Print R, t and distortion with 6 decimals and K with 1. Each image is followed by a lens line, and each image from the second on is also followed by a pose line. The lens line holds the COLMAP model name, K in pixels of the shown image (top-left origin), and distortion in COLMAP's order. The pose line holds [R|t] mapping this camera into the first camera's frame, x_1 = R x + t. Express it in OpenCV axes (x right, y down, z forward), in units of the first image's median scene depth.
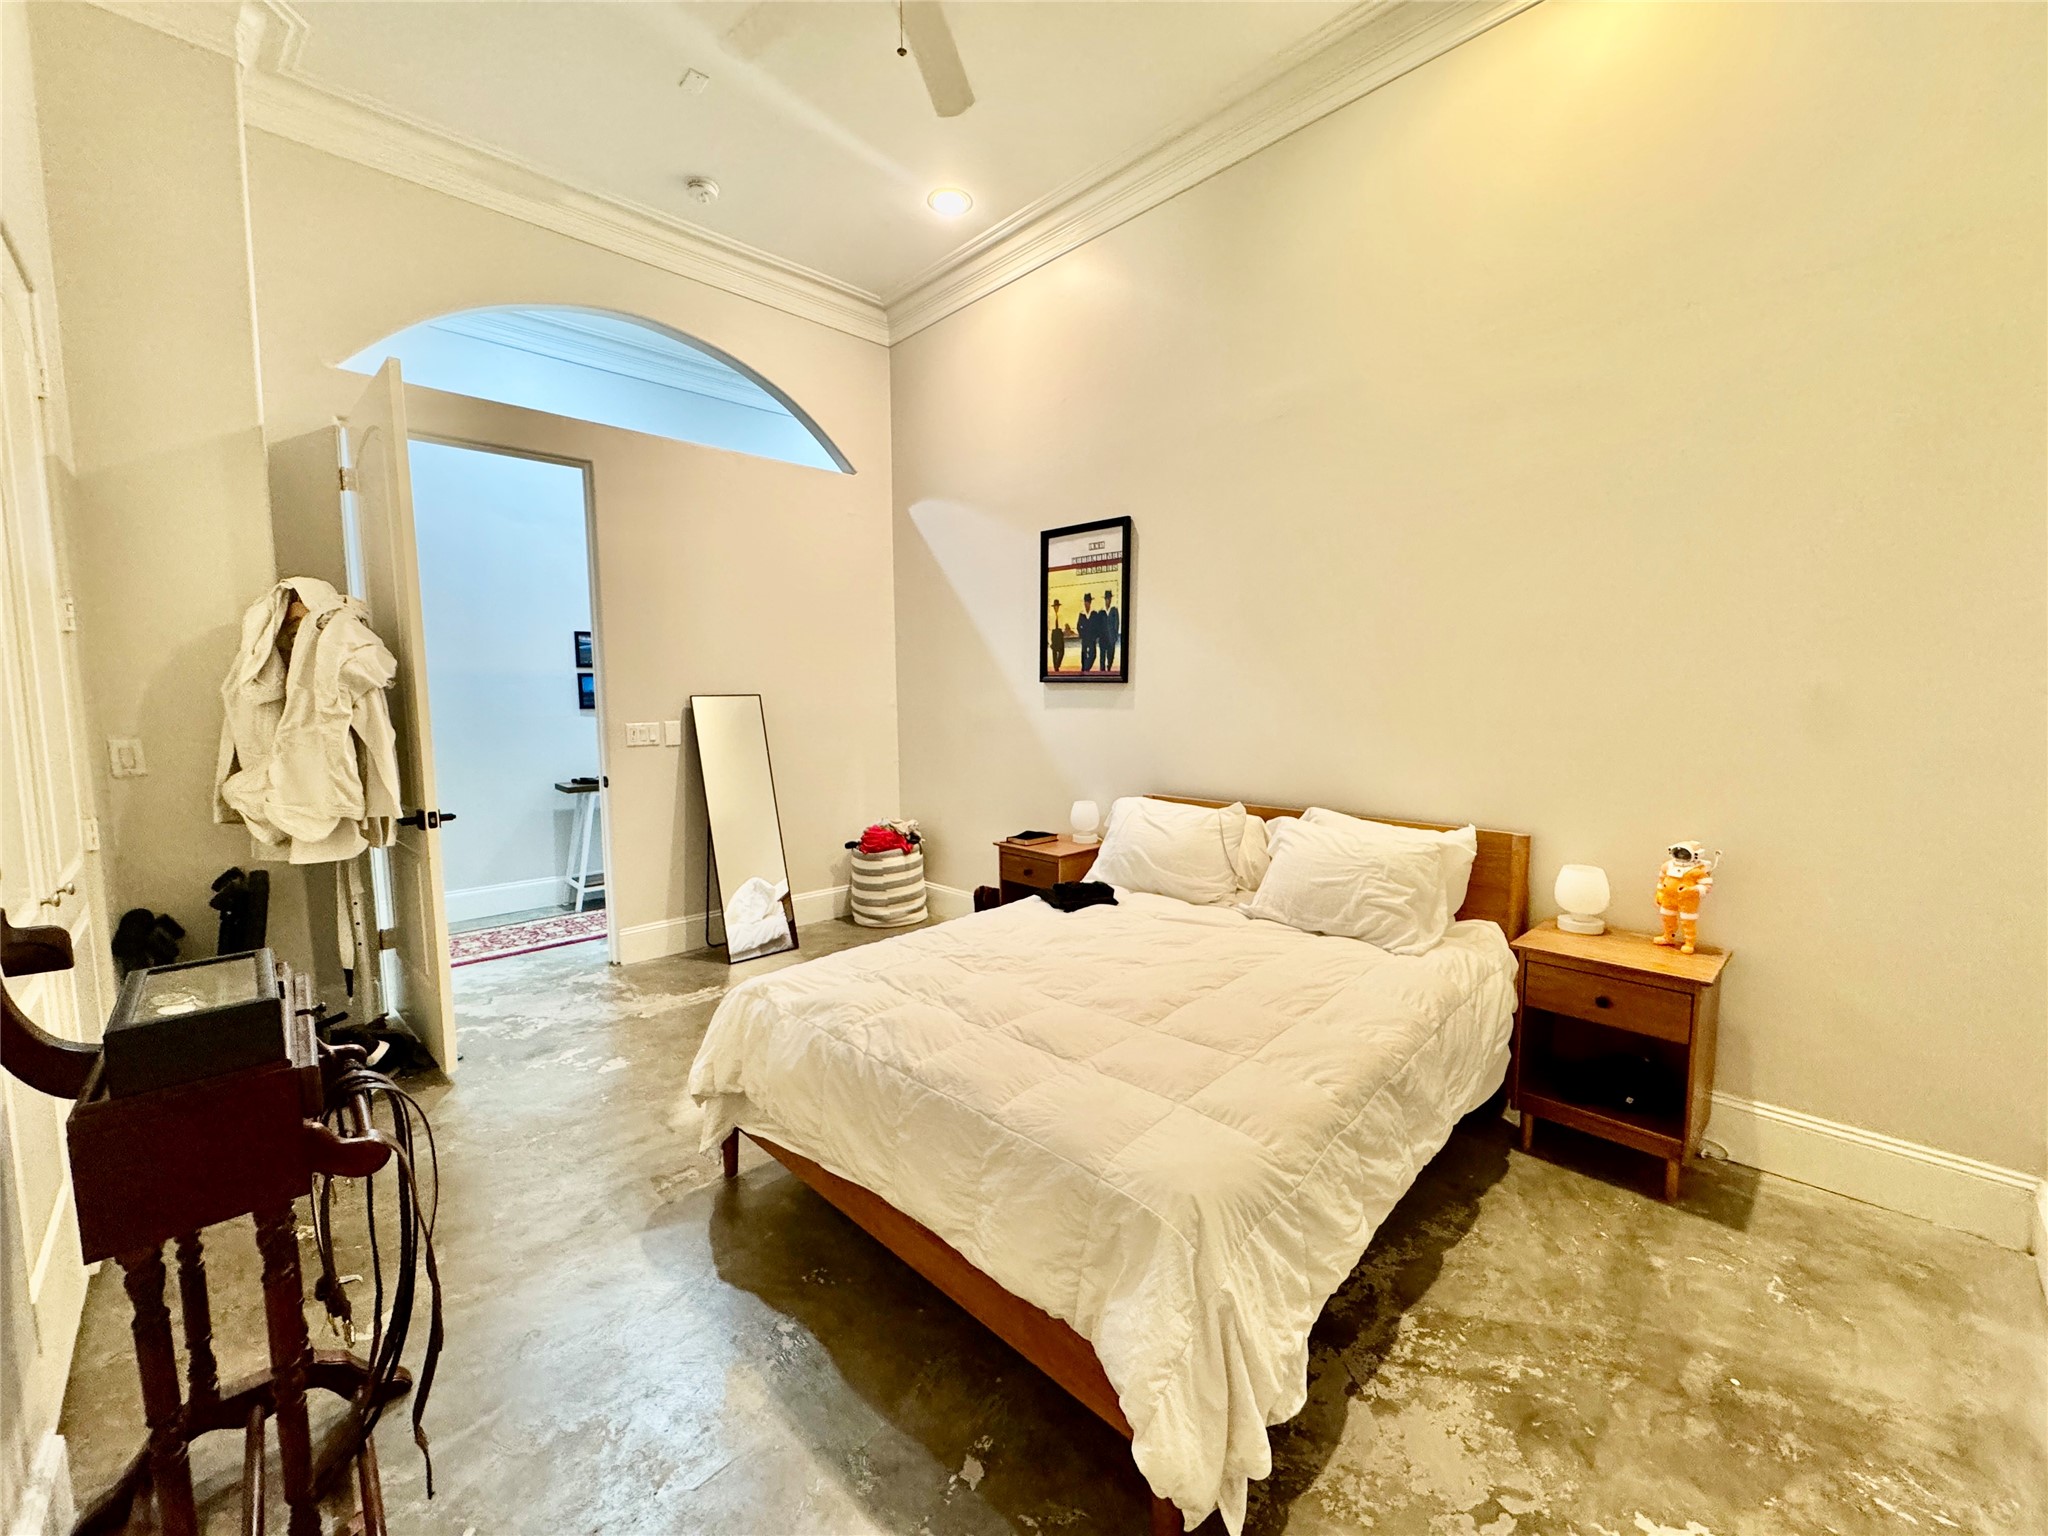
lens RADIAL K [[815.8, 0, 1023.6], [0, 815.8, 772.0], [0, 0, 1]] dist [-0.001697, -0.000028]
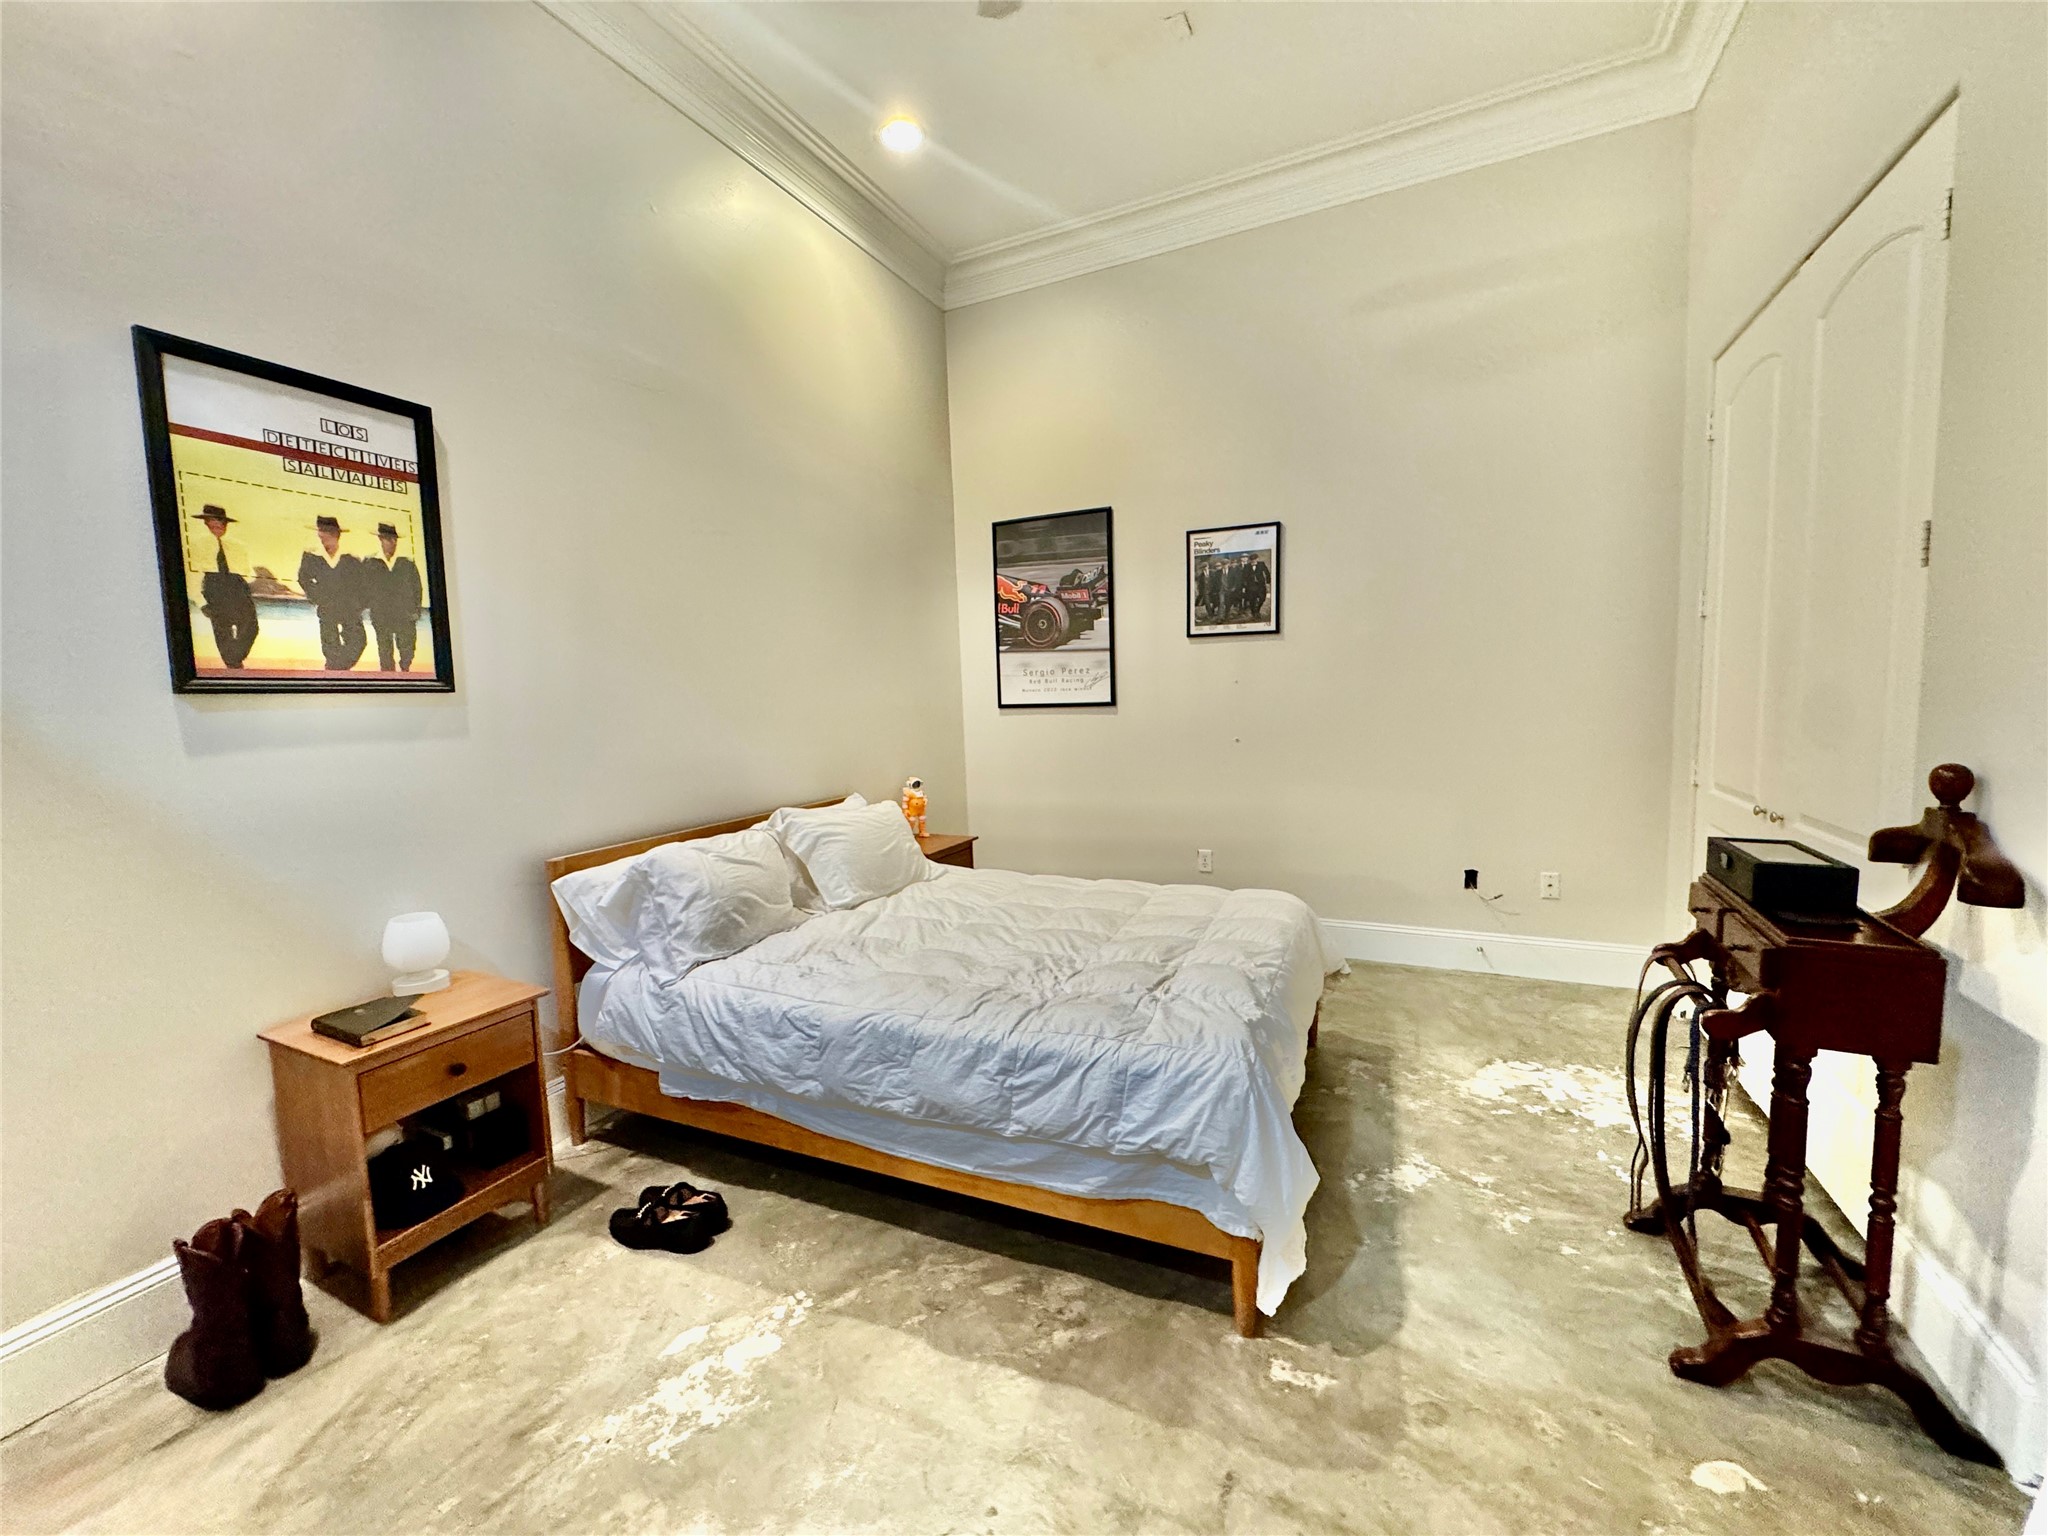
lens RADIAL K [[815.8, 0, 1023.6], [0, 815.8, 772.0], [0, 0, 1]] dist [-0.001697, -0.000028]
pose [[-0.340559, -0.082246, 0.936619, -0.549339], [0.130261, 0.982433, 0.133632, -0.074736], [-0.931156, 0.167514, -0.323863, 0.784811]]
